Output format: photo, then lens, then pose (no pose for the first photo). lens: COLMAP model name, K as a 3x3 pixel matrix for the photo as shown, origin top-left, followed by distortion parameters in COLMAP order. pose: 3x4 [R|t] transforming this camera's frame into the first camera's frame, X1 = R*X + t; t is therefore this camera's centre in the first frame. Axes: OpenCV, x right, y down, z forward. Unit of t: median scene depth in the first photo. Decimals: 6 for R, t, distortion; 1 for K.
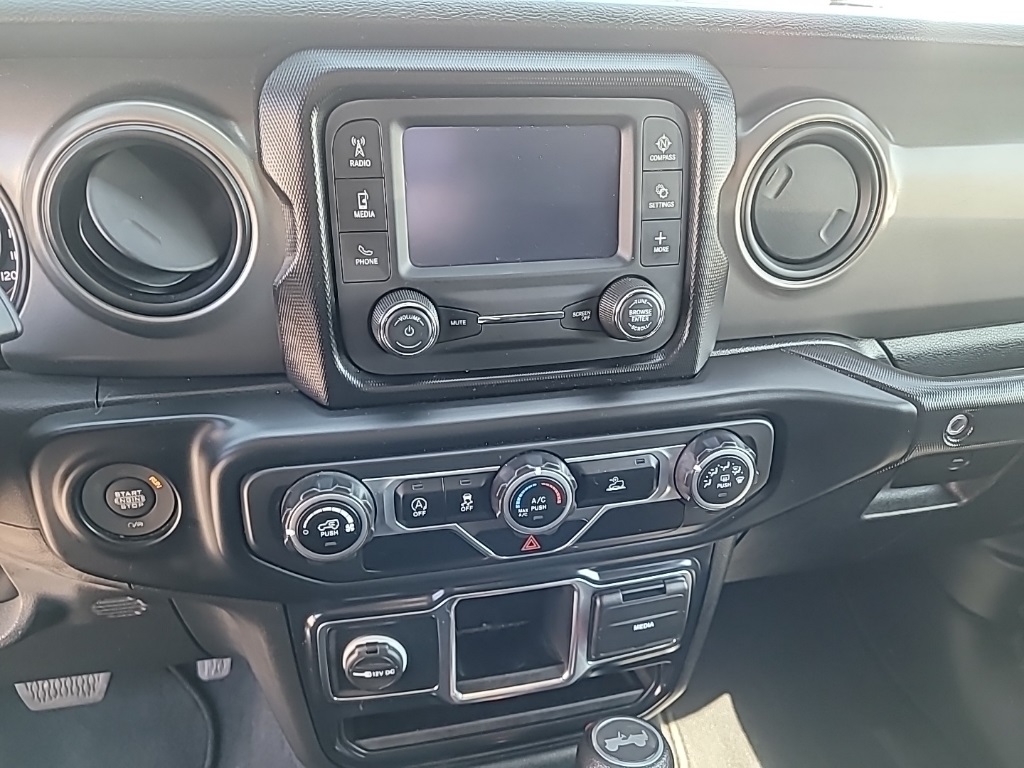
lens RADIAL K [[793.9, 0, 524.7], [0, 793.9, 382.4], [0, 0, 1]] dist [0.032610, -0.007808]
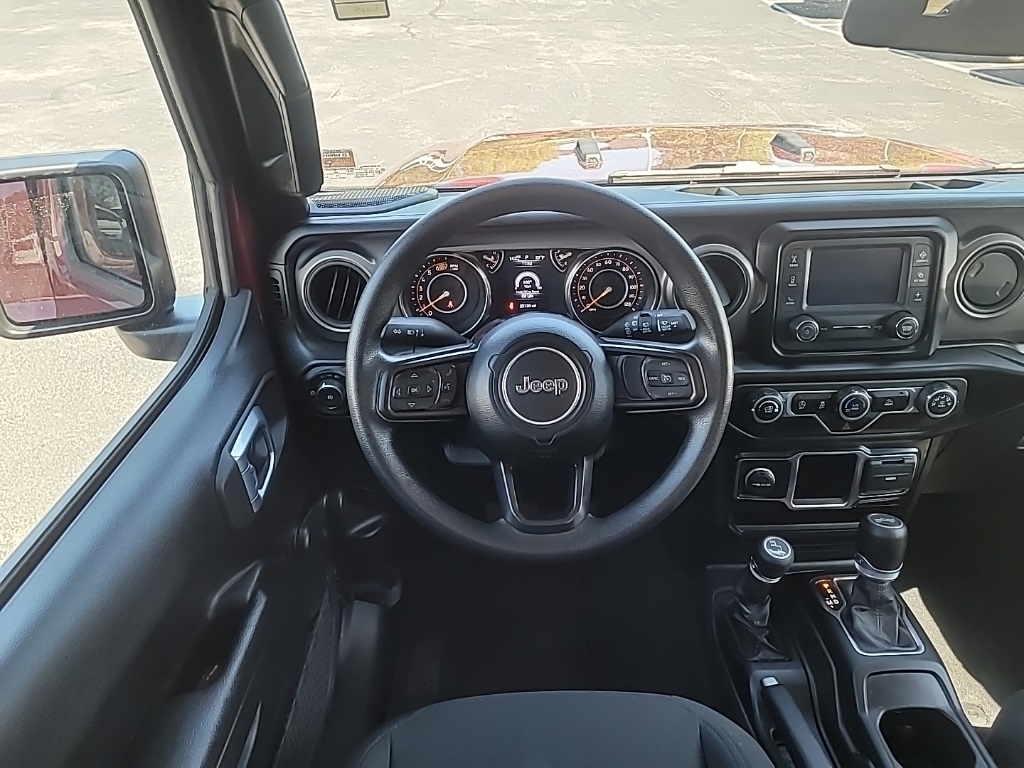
lens RADIAL K [[785.1, 0, 514.1], [0, 785.1, 390.4], [0, 0, 1]] dist [0.075822, -0.072997]
pose [[0.978453, 0.050864, -0.200107, -0.472831], [-0.048677, 0.998689, 0.015839, 0.108160], [0.200650, -0.005757, 0.979646, -1.418593]]
